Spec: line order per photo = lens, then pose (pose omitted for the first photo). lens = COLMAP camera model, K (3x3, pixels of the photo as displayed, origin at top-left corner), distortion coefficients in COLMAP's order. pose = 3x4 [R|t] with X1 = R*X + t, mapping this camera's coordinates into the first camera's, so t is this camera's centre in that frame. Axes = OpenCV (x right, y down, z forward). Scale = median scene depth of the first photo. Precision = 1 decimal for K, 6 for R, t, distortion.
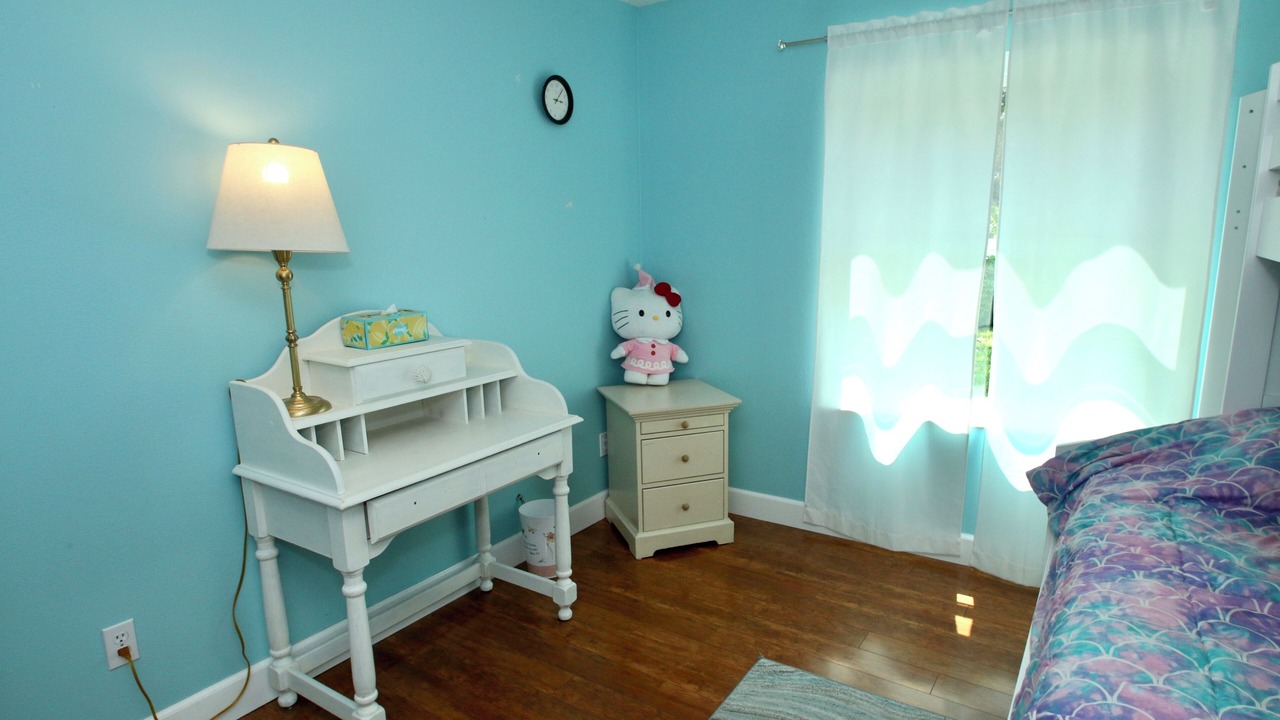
lens RADIAL K [[698.2, 0, 644.7], [0, 698.2, 357.6], [0, 0, 1]] dist [-0.001210, 0.000571]
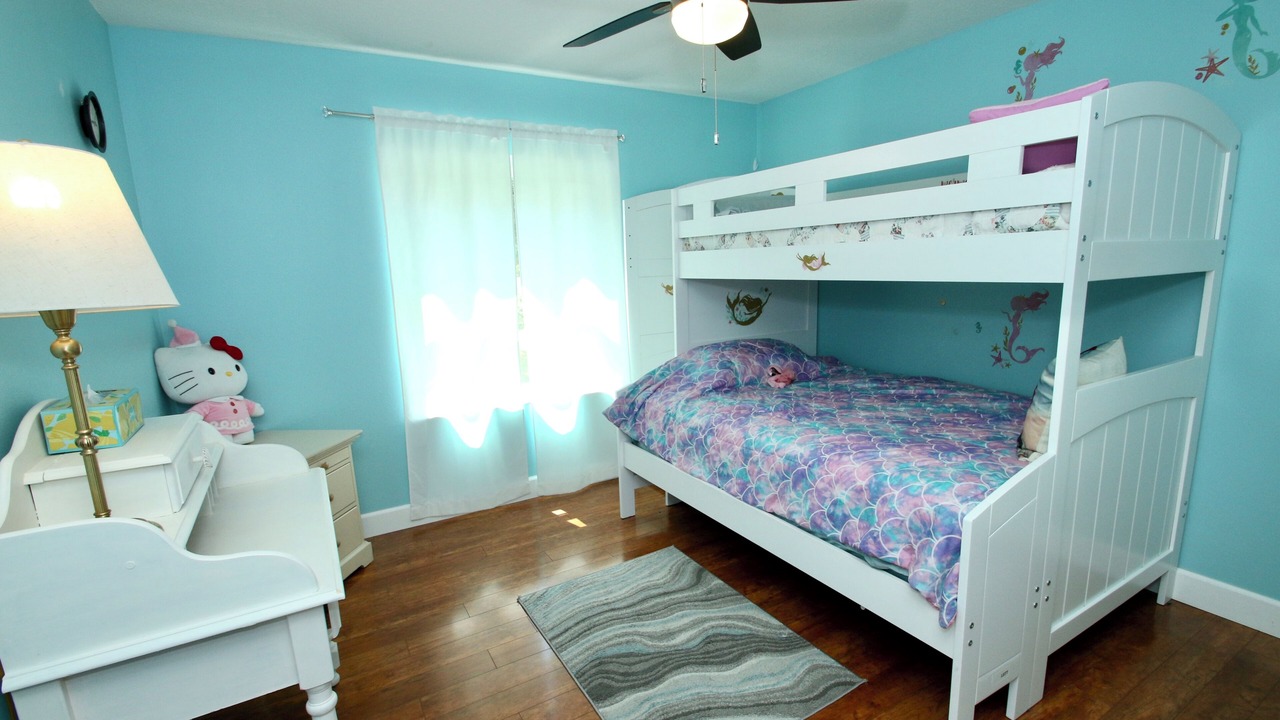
lens RADIAL K [[591.4, 0, 643.8], [0, 591.4, 370.3], [0, 0, 1]] dist [-0.004545, -0.000401]
pose [[0.452249, -0.161531, 0.877142, -0.511188], [0.188154, 0.978609, 0.083205, -0.027910], [-0.871819, 0.127409, 0.472967, 0.177895]]
